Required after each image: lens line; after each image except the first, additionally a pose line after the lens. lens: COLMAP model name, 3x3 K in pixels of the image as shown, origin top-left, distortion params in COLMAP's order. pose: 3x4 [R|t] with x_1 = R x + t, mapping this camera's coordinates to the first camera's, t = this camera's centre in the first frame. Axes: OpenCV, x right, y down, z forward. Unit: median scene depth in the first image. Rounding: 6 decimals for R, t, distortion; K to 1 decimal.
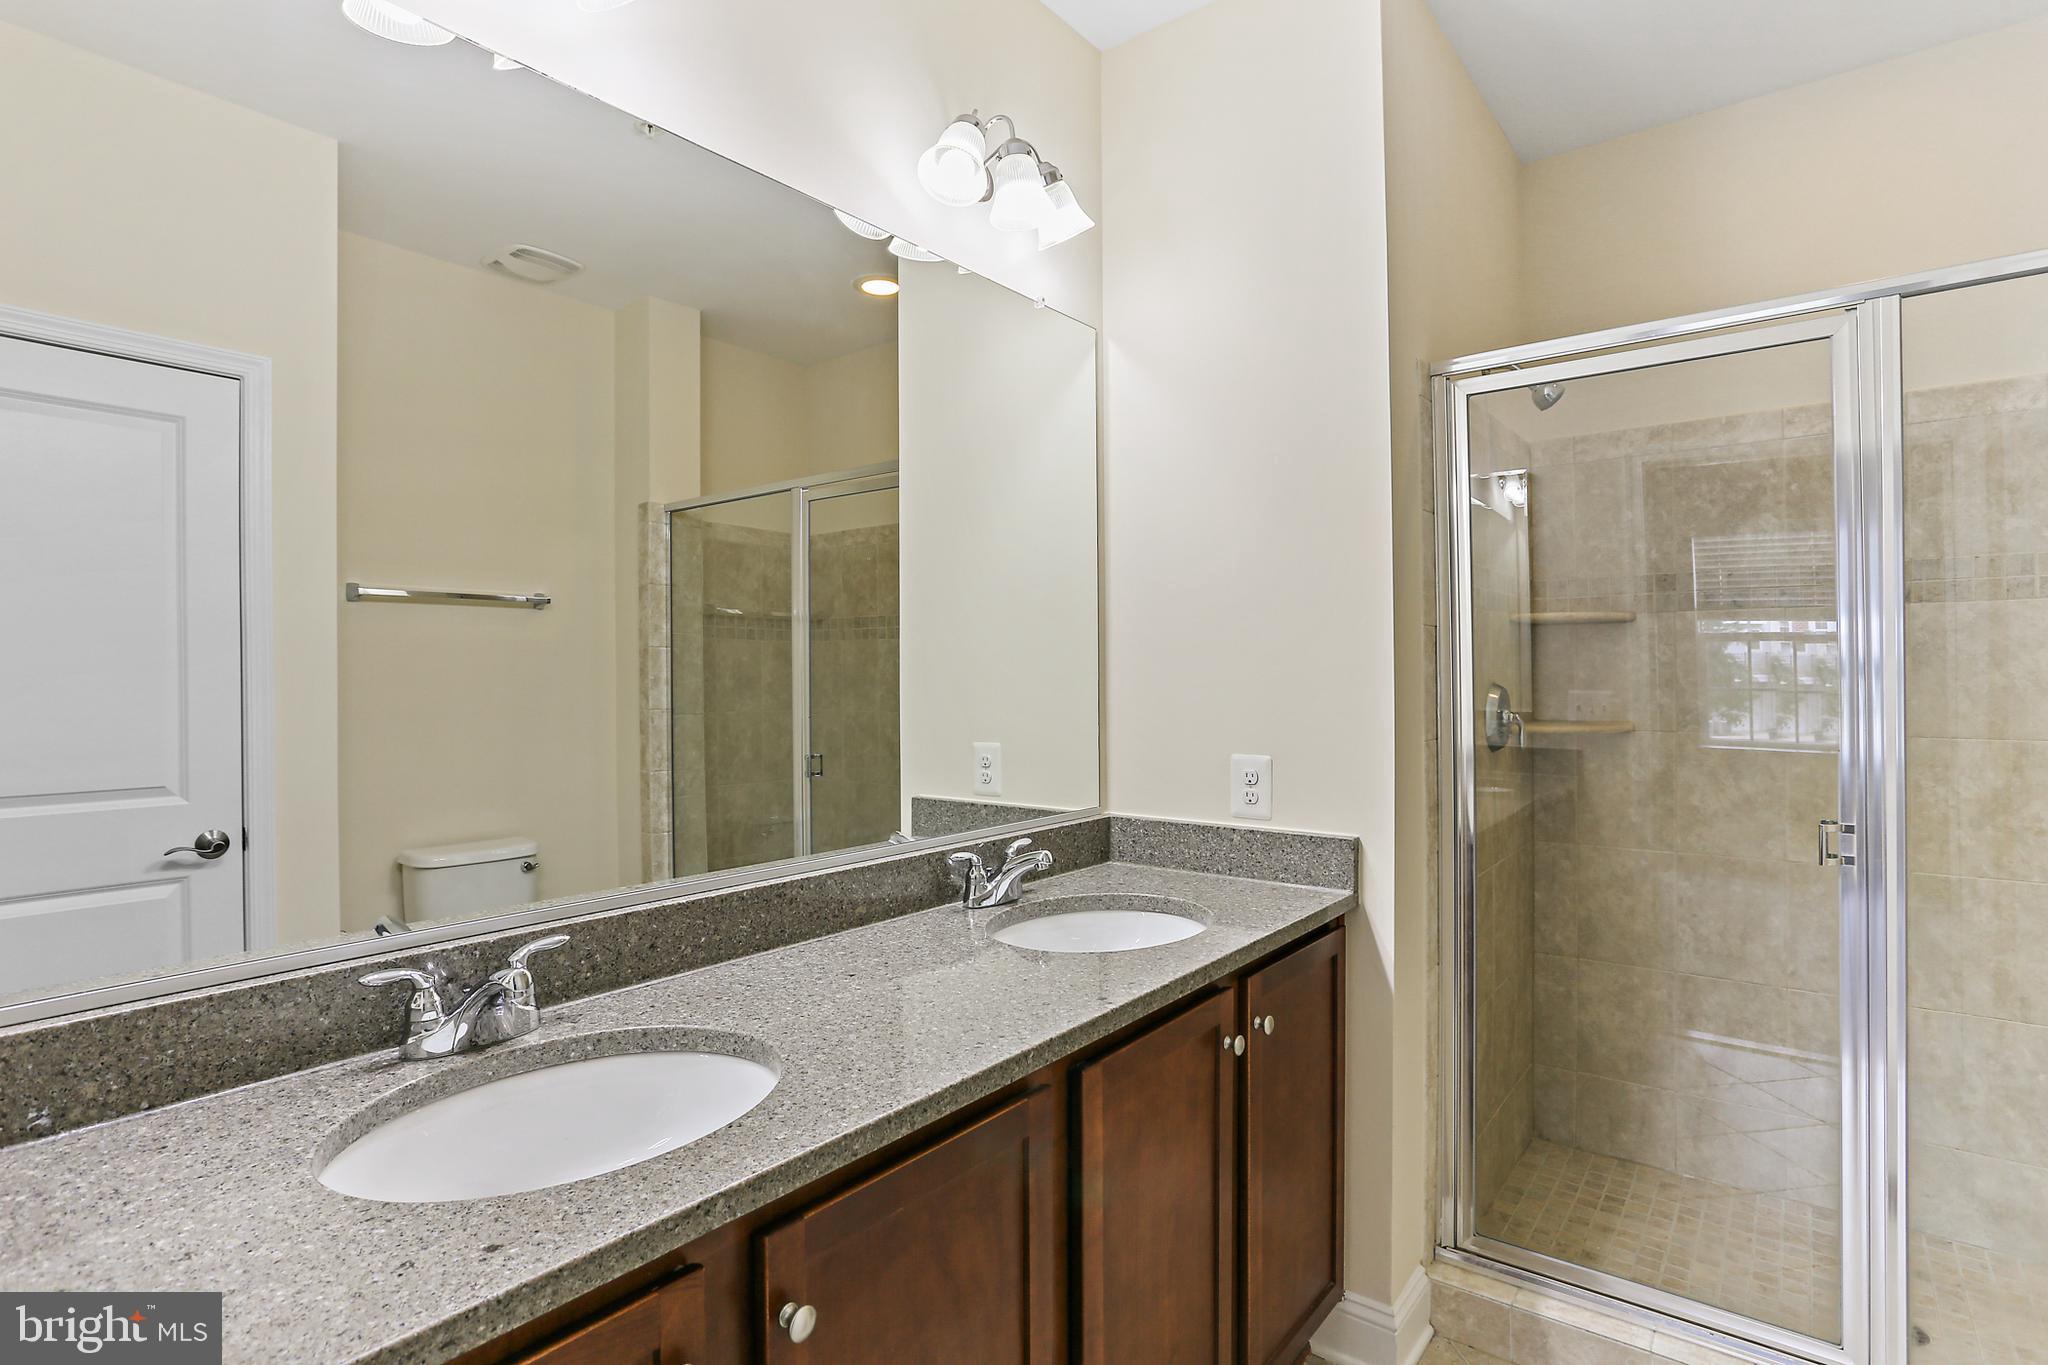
lens RADIAL K [[1029.9, 0, 1034.0], [0, 1029.9, 683.8], [0, 0, 1]] dist [0.004915, 0.000245]
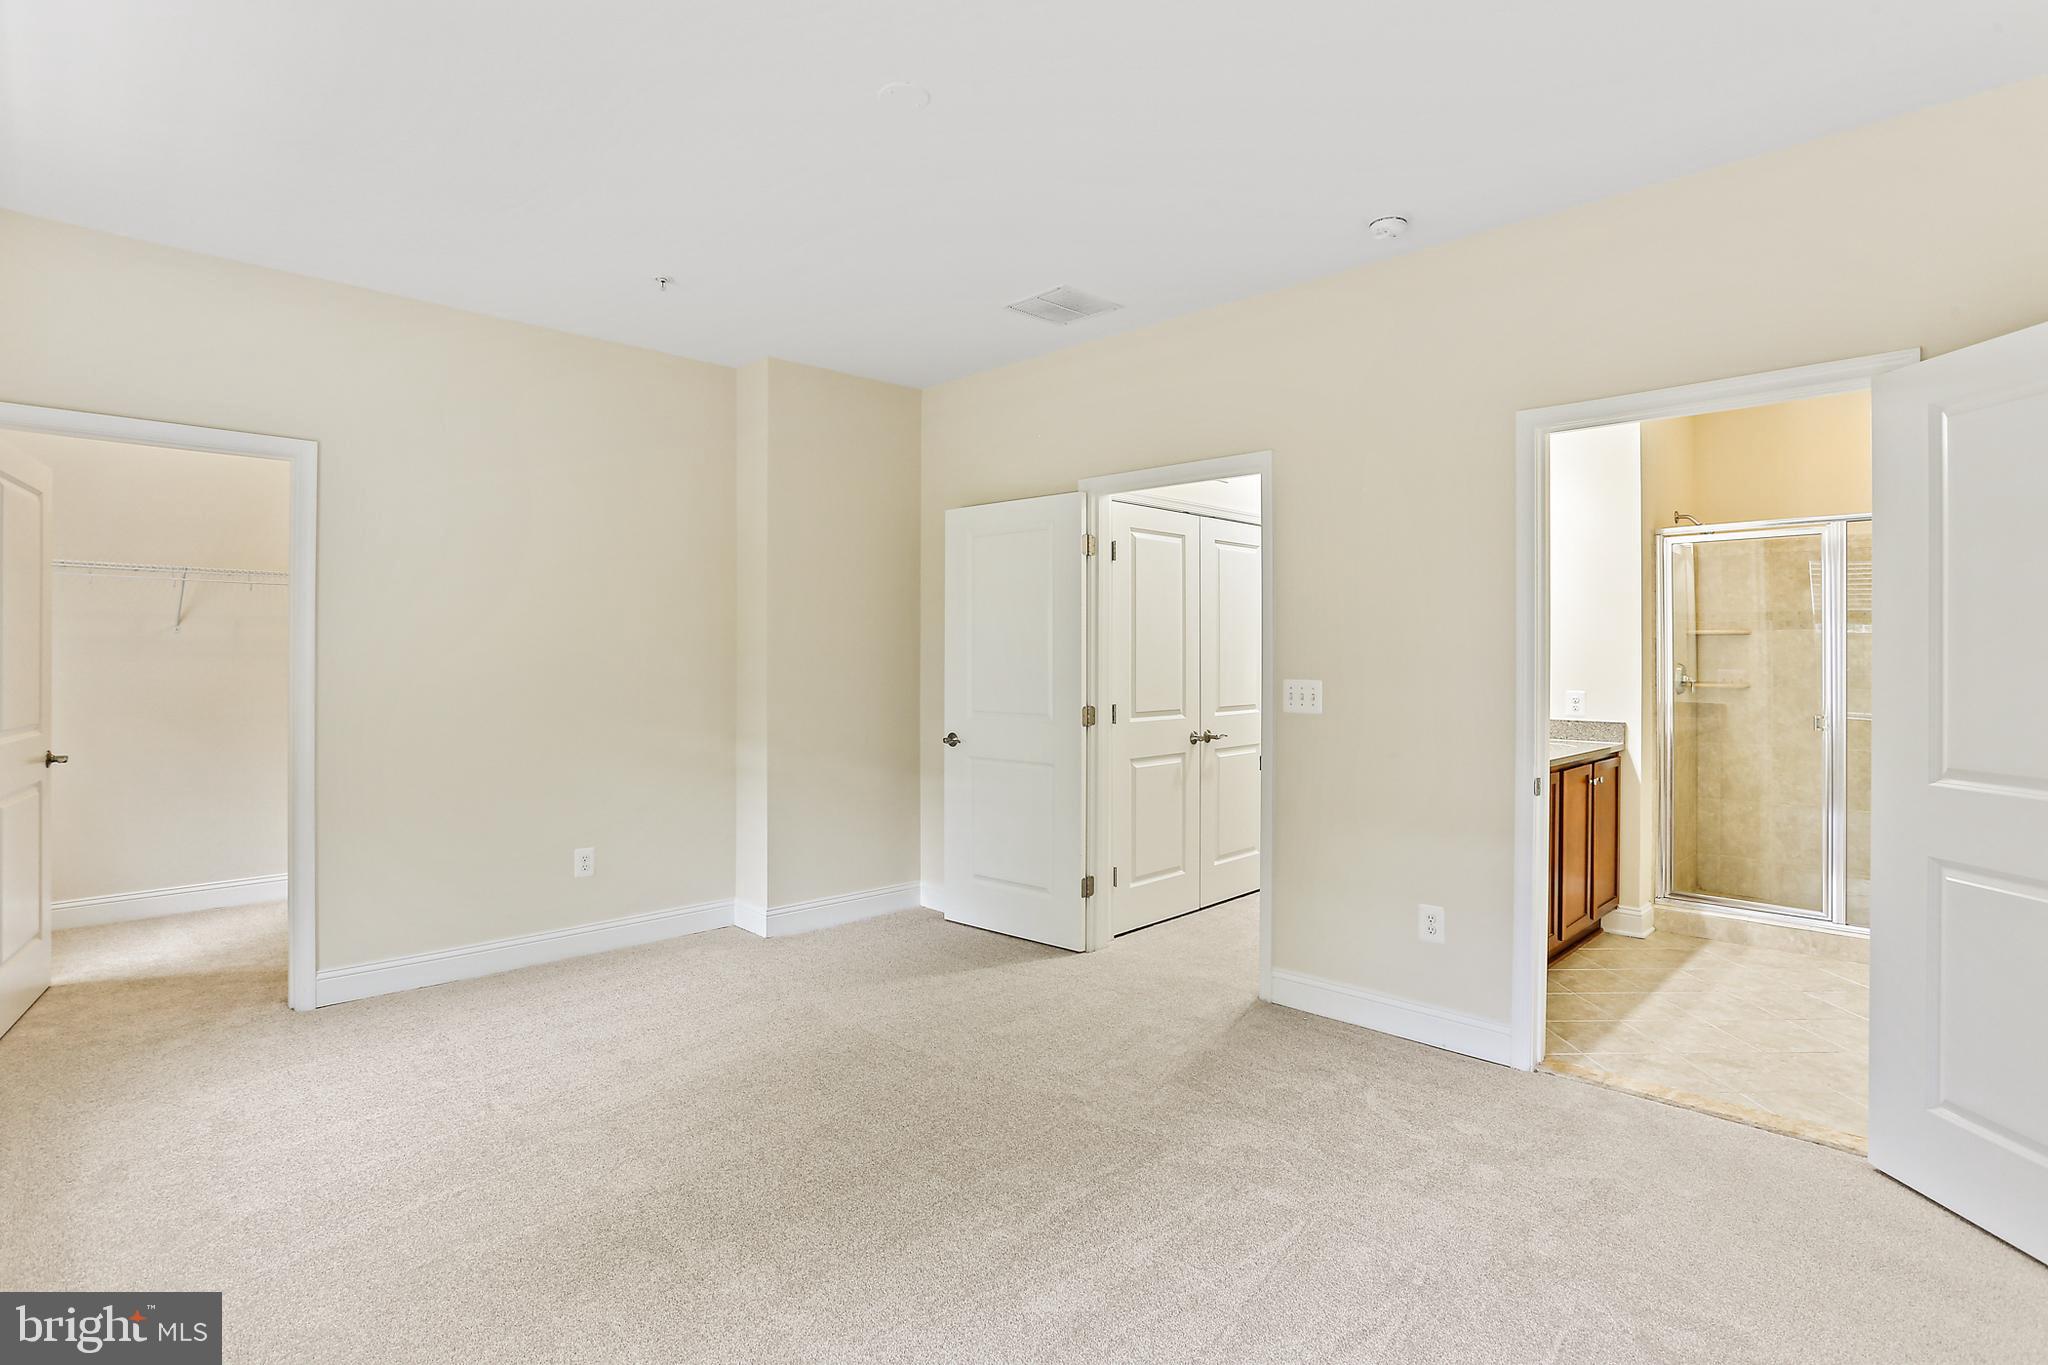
lens RADIAL K [[1029.9, 0, 1012.5], [0, 1029.9, 667.0], [0, 0, 1]] dist [0.004915, 0.000245]
pose [[0.992498, 0.008799, -0.121944, -0.657588], [-0.010214, 0.999887, -0.010989, 0.042956], [0.121834, 0.012152, 0.992476, -1.282382]]
